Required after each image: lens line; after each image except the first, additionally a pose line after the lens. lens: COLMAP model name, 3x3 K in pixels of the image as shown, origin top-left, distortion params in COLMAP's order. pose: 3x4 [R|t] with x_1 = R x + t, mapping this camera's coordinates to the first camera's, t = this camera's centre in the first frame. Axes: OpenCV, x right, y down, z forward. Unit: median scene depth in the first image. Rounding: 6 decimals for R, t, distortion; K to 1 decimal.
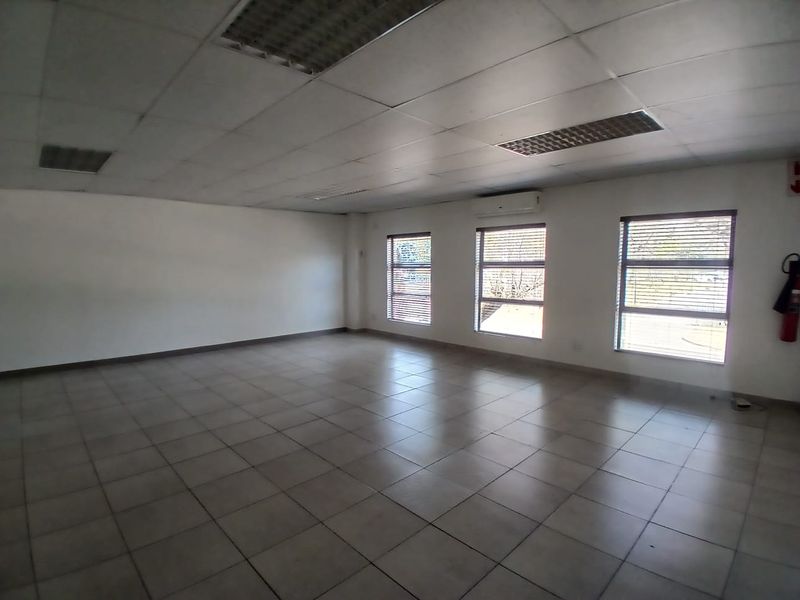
lens RADIAL K [[400.8, 0, 392.2], [0, 400.8, 304.9], [0, 0, 1]] dist [-0.010320, -0.034383]
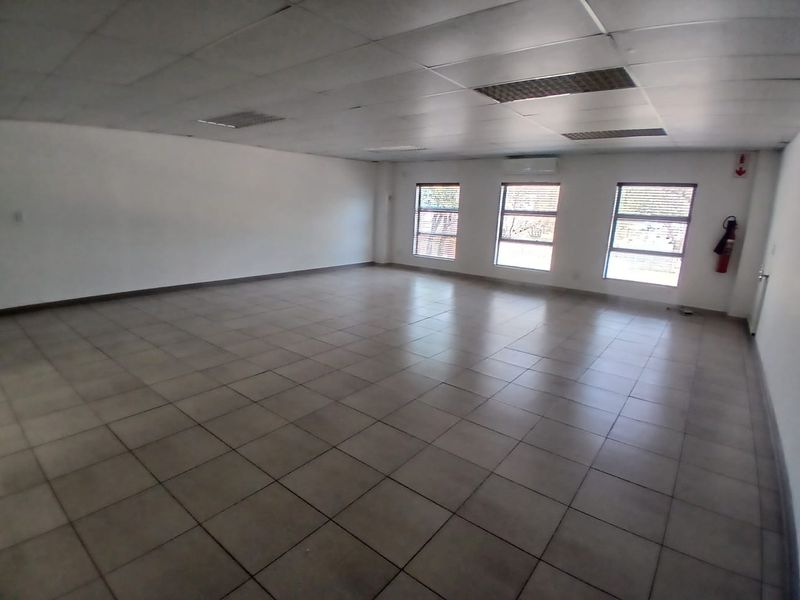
lens RADIAL K [[400.8, 0, 383.6], [0, 400.8, 306.8], [0, 0, 1]] dist [-0.010320, -0.034383]
pose [[0.990707, 0.003182, 0.135973, -0.396109], [-0.023106, 0.989132, 0.145205, 0.025737], [-0.134033, -0.146998, 0.980014, -0.293595]]
